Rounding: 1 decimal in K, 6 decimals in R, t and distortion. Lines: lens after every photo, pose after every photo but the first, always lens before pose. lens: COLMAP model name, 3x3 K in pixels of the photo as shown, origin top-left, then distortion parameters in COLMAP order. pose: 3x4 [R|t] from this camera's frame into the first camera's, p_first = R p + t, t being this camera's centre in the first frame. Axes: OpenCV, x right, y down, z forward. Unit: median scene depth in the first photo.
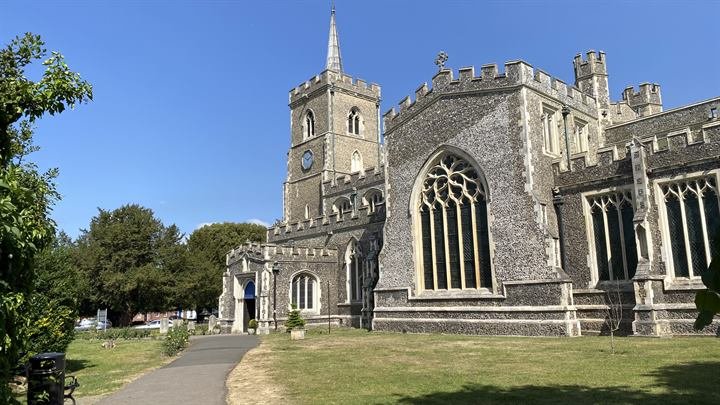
lens RADIAL K [[566.5, 0, 360.0], [0, 566.5, 202.5], [0, 0, 1]] dist [0.090061, -0.255200]
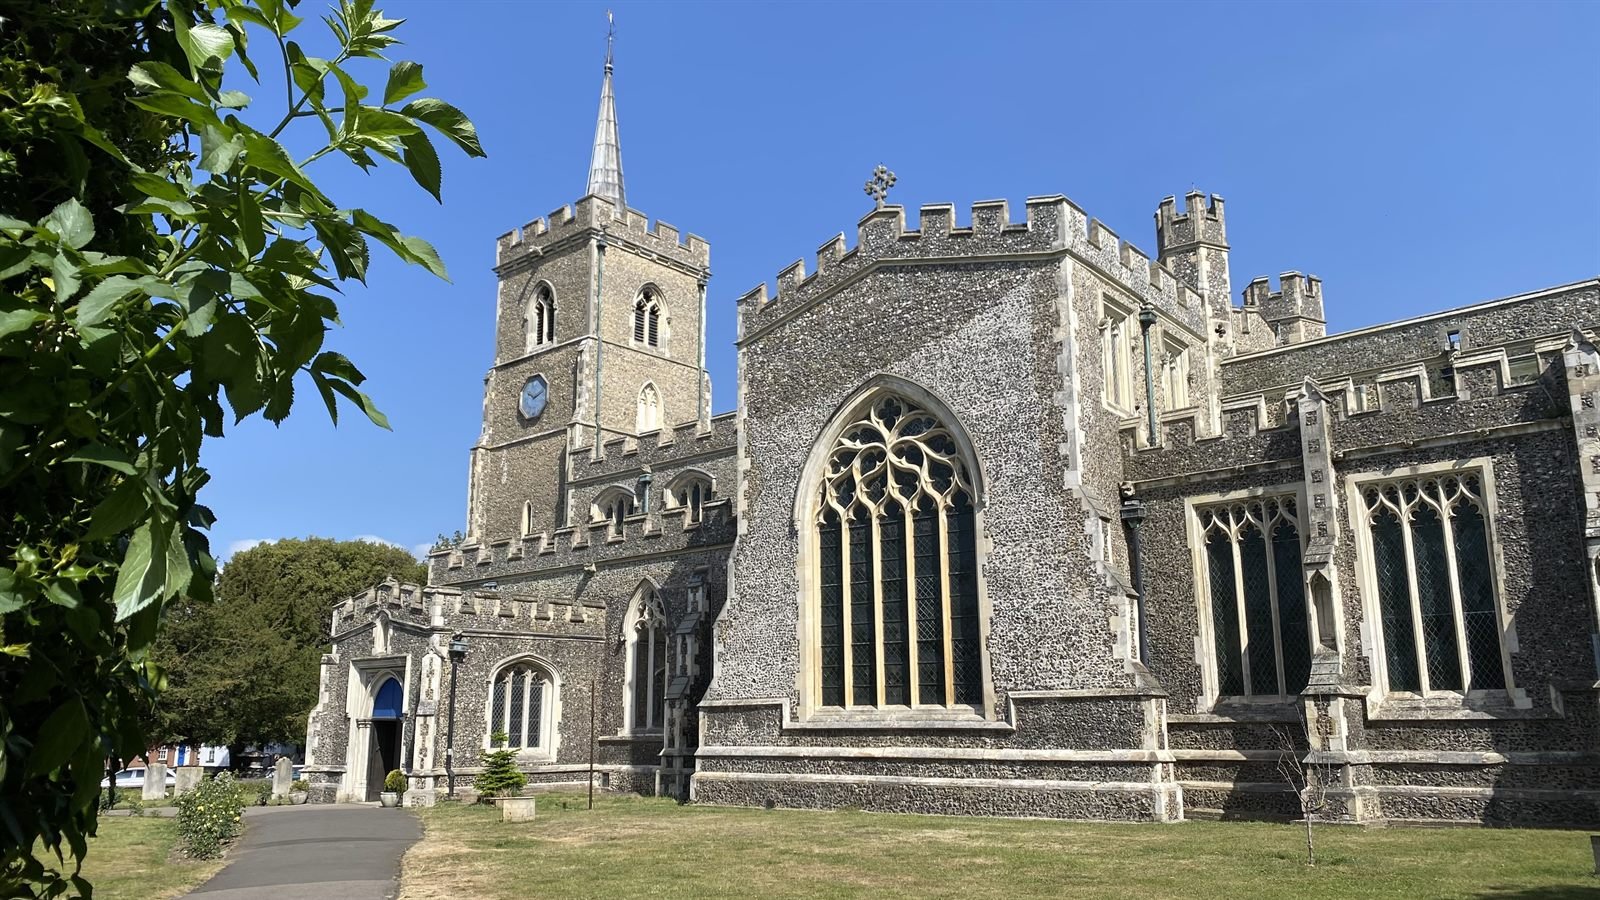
lens RADIAL K [[1258.8, 0, 800.0], [0, 1258.8, 450.0], [0, 0, 1]] dist [0.090061, -0.255200]
pose [[0.988648, 0.052824, 0.140659, -0.038260], [-0.045736, 0.997538, -0.053157, 0.009053], [-0.143121, 0.046120, 0.988630, 0.038428]]
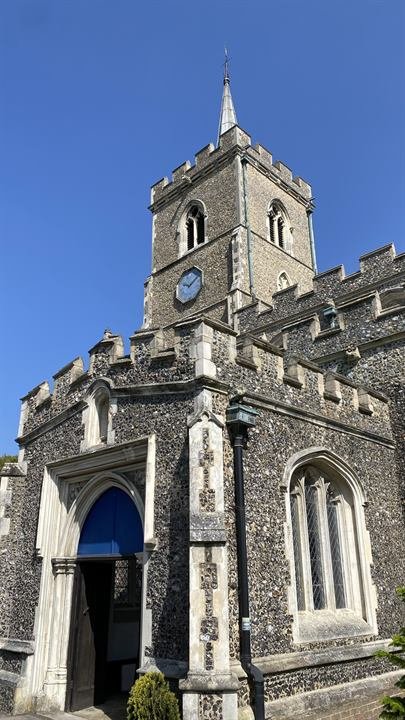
lens RADIAL K [[550.8, 0, 189.5], [0, 550.8, 347.1], [0, 0, 1]] dist [0.085720, -0.113869]
pose [[0.996127, 0.051340, 0.071379, -0.186377], [-0.033973, 0.973512, -0.226098, 0.138752], [-0.081096, 0.222797, 0.971486, 0.775143]]
